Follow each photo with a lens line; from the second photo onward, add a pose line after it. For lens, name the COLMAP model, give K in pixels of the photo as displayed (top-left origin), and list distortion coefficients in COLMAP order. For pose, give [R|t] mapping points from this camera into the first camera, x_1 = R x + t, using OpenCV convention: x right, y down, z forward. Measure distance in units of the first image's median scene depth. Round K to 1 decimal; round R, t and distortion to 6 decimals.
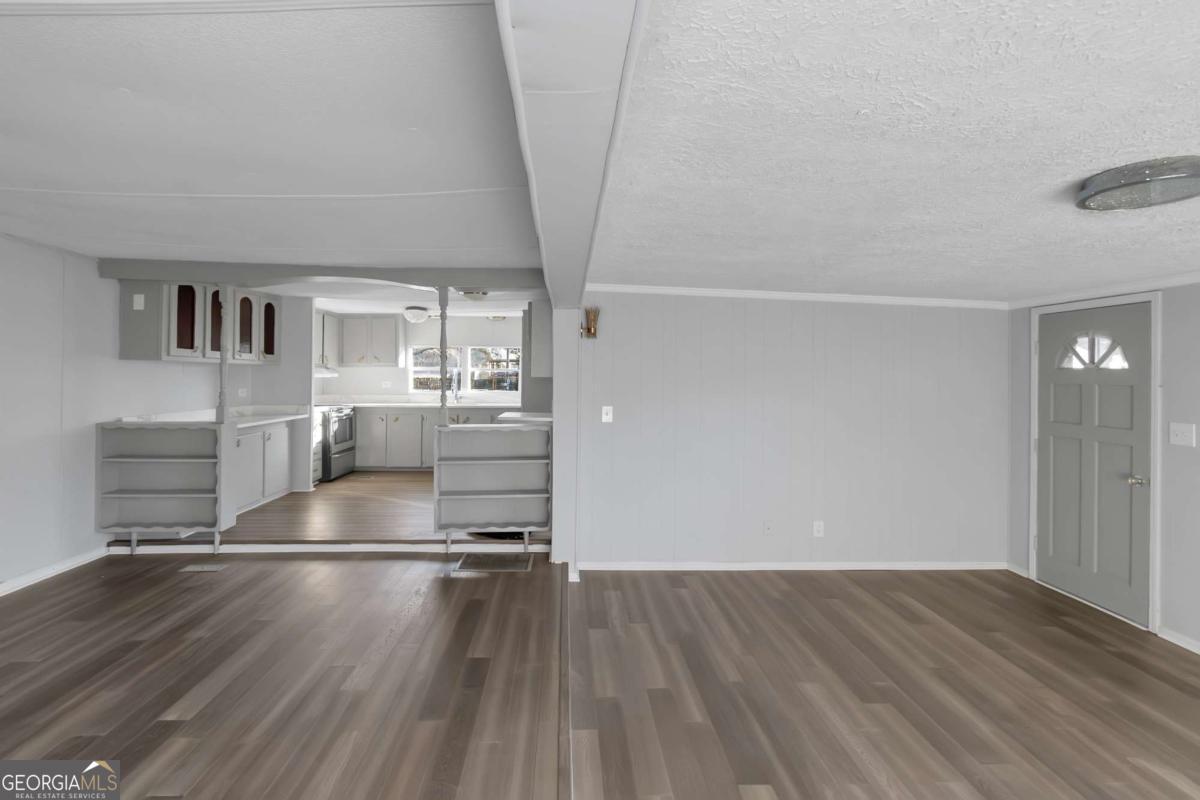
lens RADIAL K [[545.1, 0, 577.7], [0, 545.1, 379.1], [0, 0, 1]] dist [0.003438, 0.000535]
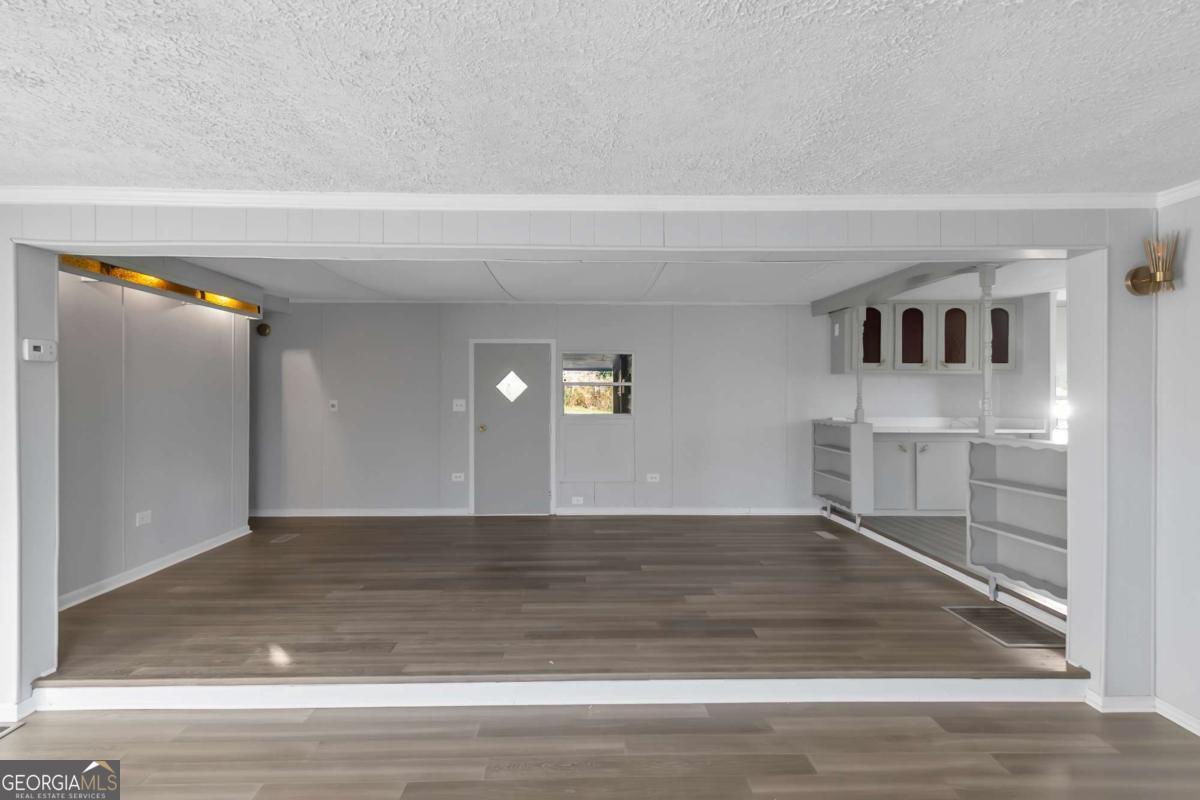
lens RADIAL K [[567.4, 0, 600.0], [0, 567.4, 400.0], [0, 0, 1]] dist [0.003095, 0.000587]
pose [[0.010595, -0.004746, -0.999933, 0.571633], [-0.005598, 0.999973, -0.004805, 0.038805], [0.999928, 0.005648, 0.010568, 0.422023]]
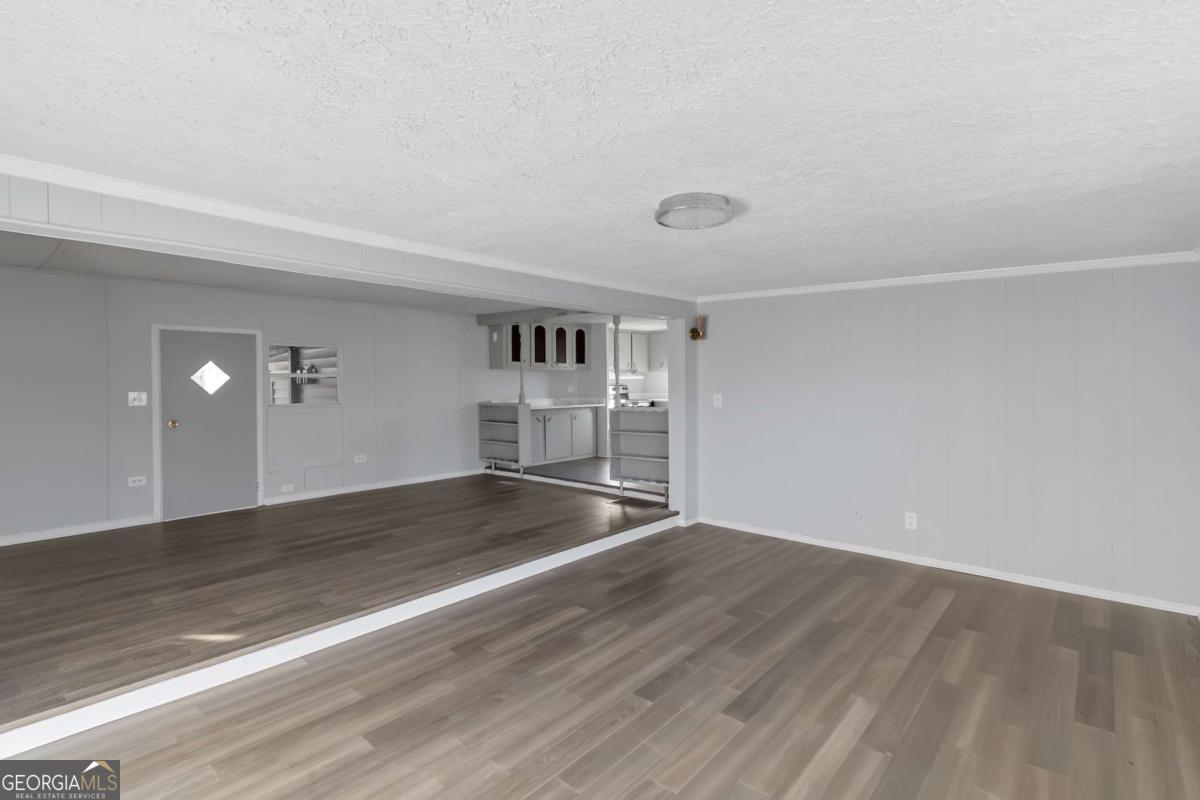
lens RADIAL K [[534.7, 0, 600.0], [0, 534.7, 400.0], [0, 0, 1]] dist [-0.000759, -0.000089]
pose [[0.729280, 0.007938, -0.684169, 0.682279], [0.009592, 0.999716, 0.021823, 0.033752], [0.684148, -0.022478, 0.728997, -0.063655]]
